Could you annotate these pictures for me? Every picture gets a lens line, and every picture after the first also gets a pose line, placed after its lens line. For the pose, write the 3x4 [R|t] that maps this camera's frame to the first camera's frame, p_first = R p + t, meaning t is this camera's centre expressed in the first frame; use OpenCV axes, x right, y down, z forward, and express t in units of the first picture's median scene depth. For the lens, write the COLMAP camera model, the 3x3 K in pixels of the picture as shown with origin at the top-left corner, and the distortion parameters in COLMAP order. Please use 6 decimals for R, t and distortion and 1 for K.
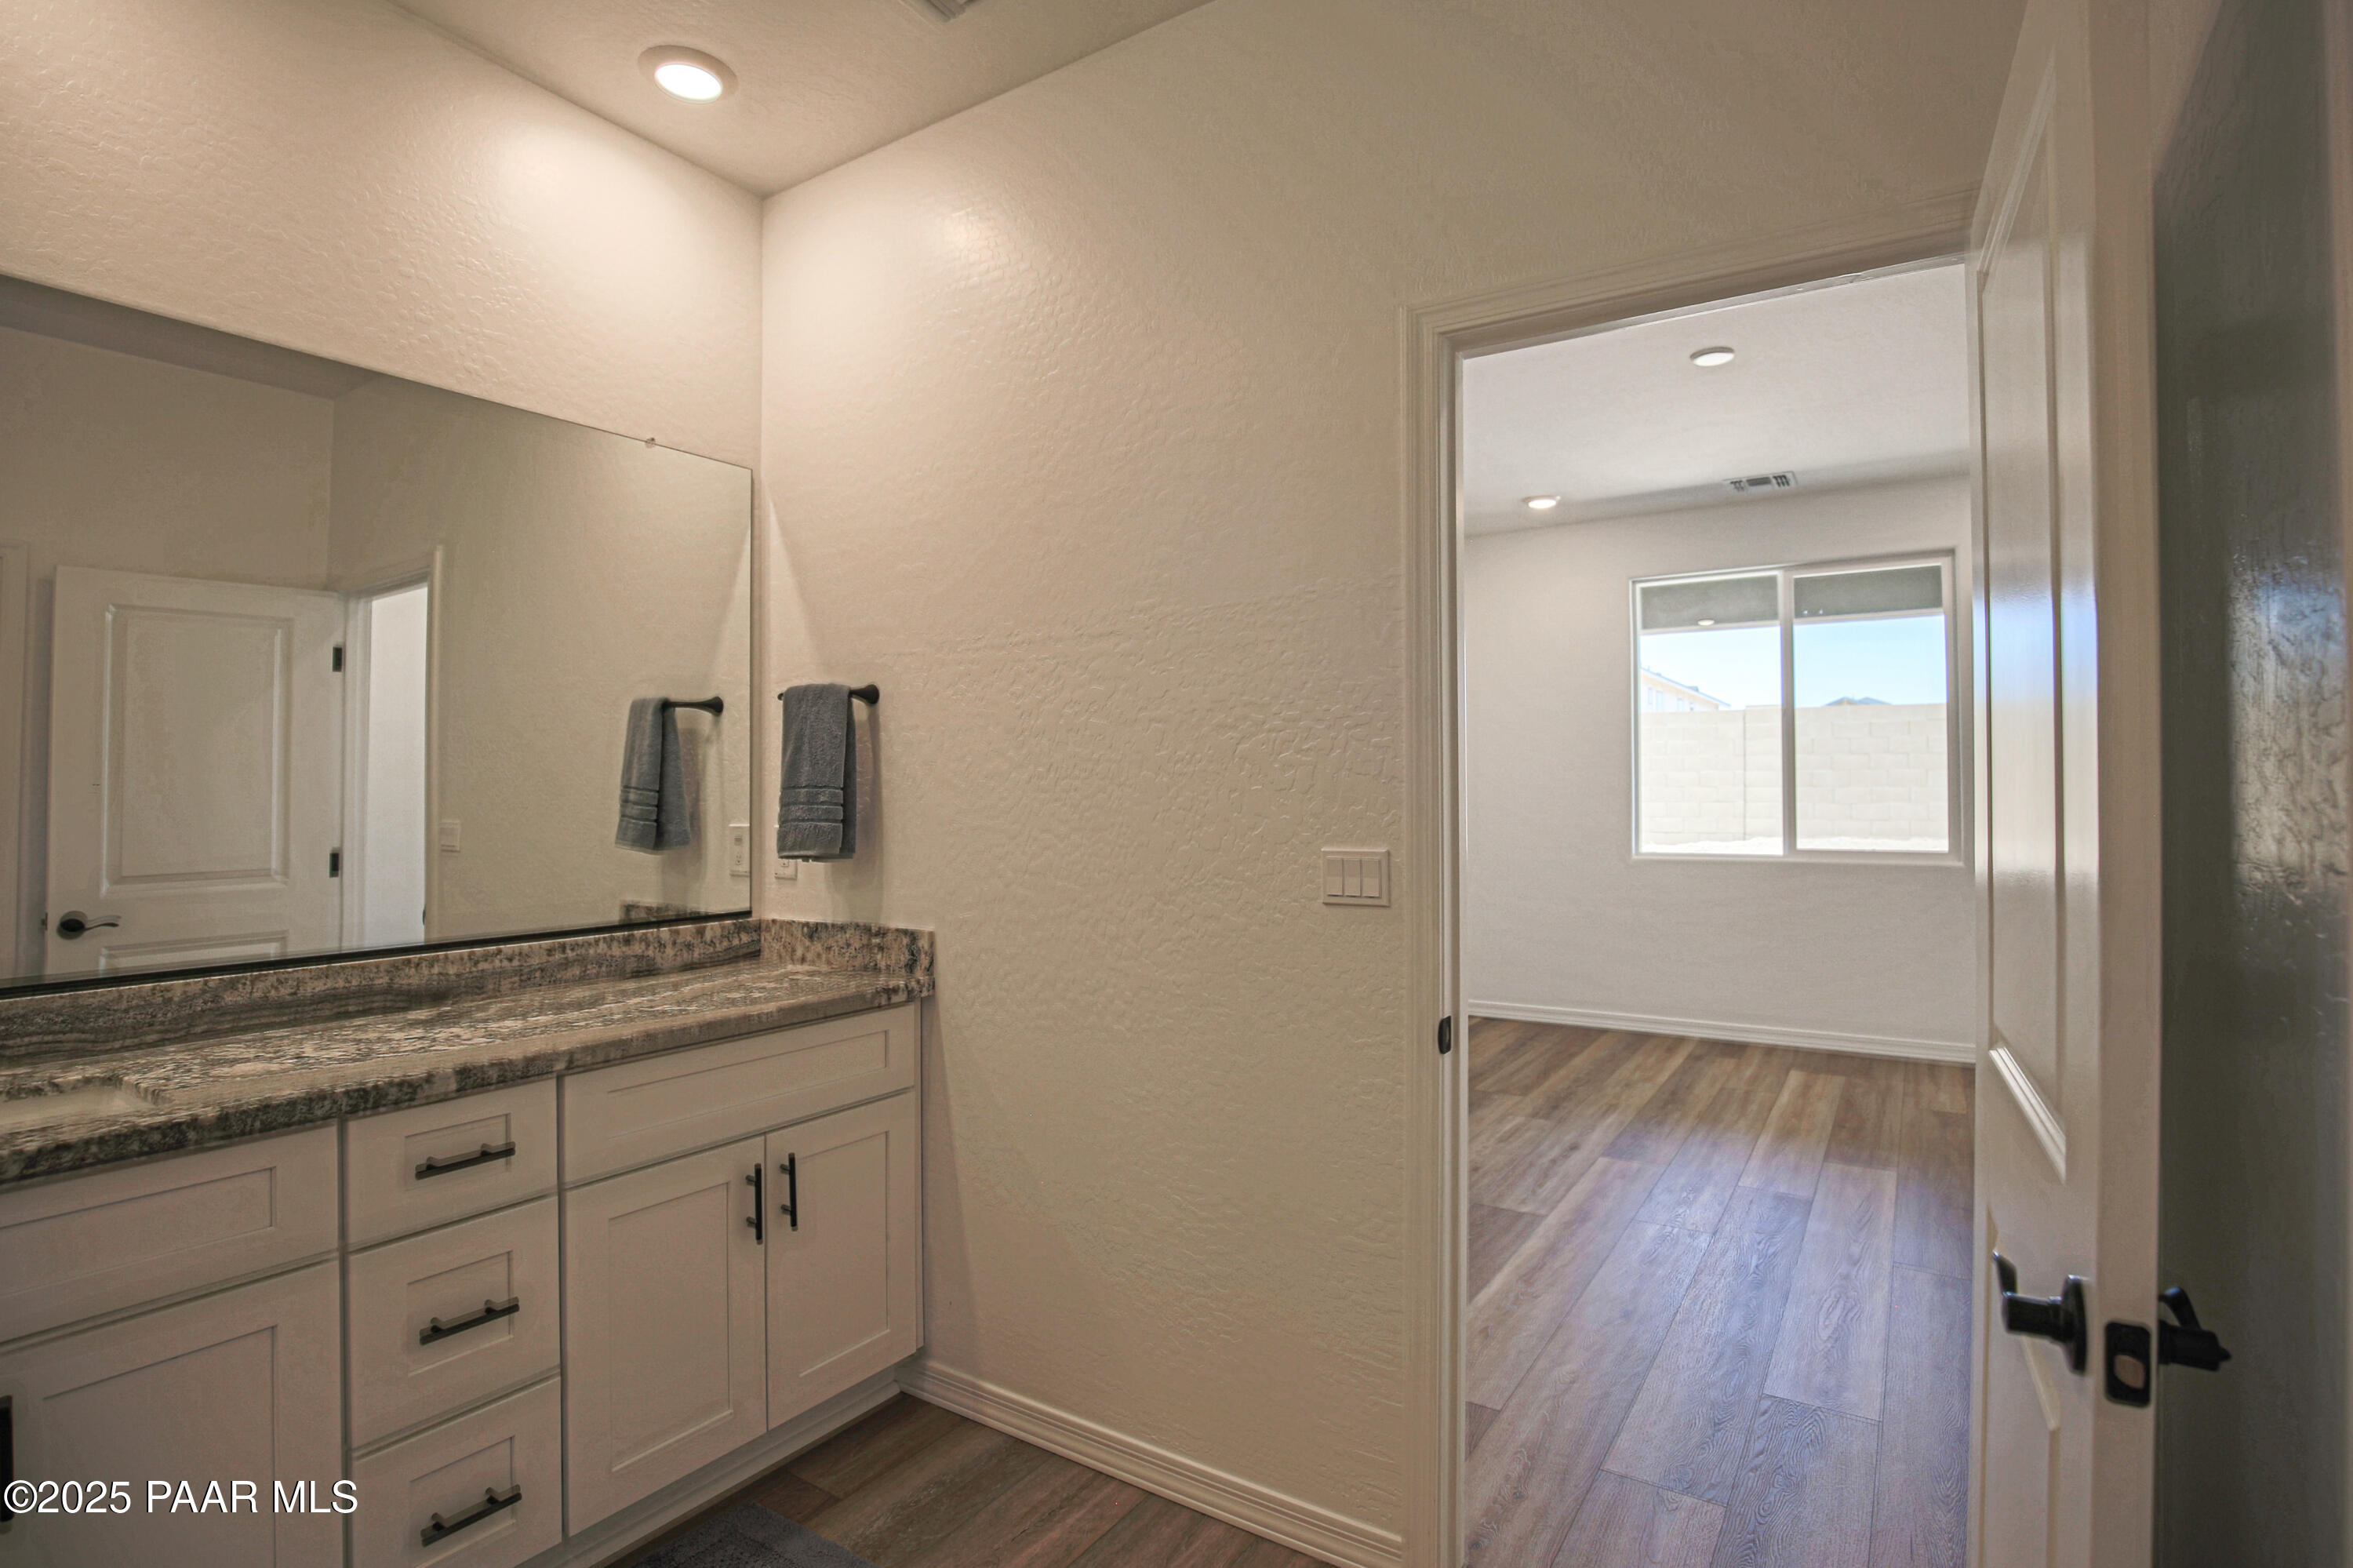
lens RADIAL K [[1154.3, 0, 1170.6], [0, 1154.3, 794.8], [0, 0, 1]] dist [-0.027976, 0.003243]
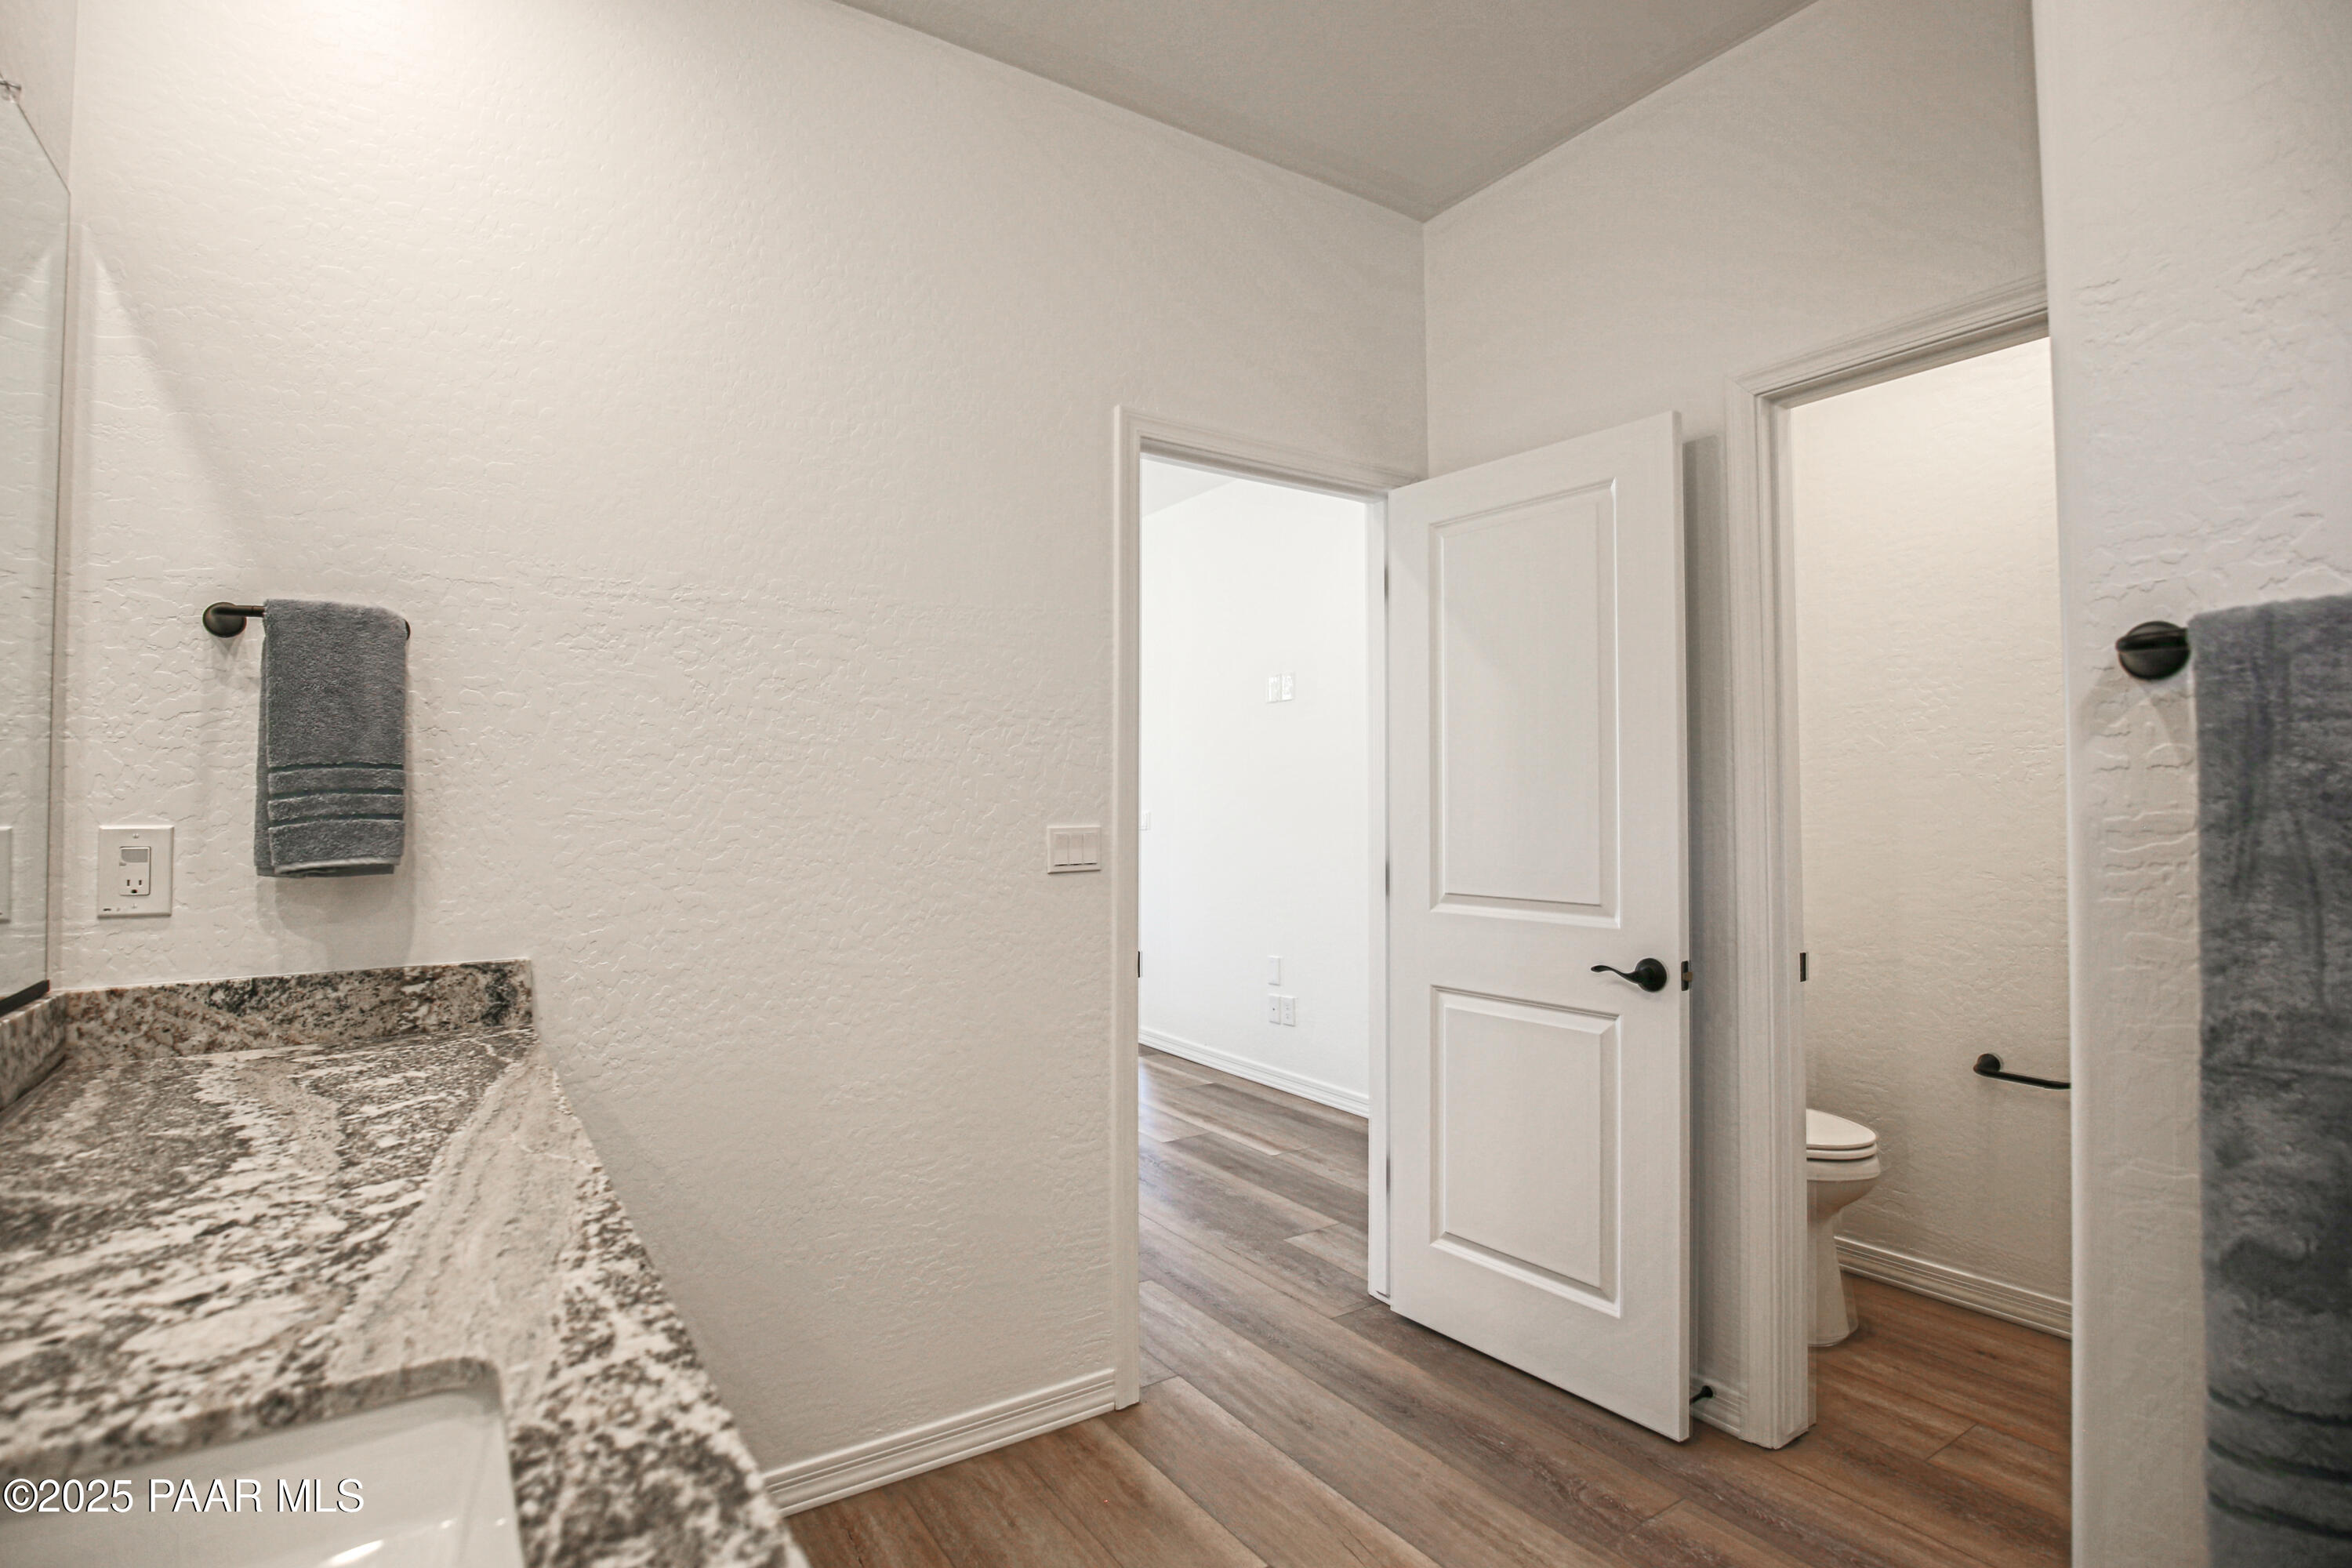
lens RADIAL K [[1153.8, 0, 1170.5], [0, 1153.8, 779.9], [0, 0, 1]] dist [-0.027976, 0.003243]
pose [[0.406829, 0.011933, 0.913426, -0.771466], [0.001140, 0.999907, -0.013571, 0.012618], [-0.913504, 0.006562, 0.406778, 0.343895]]
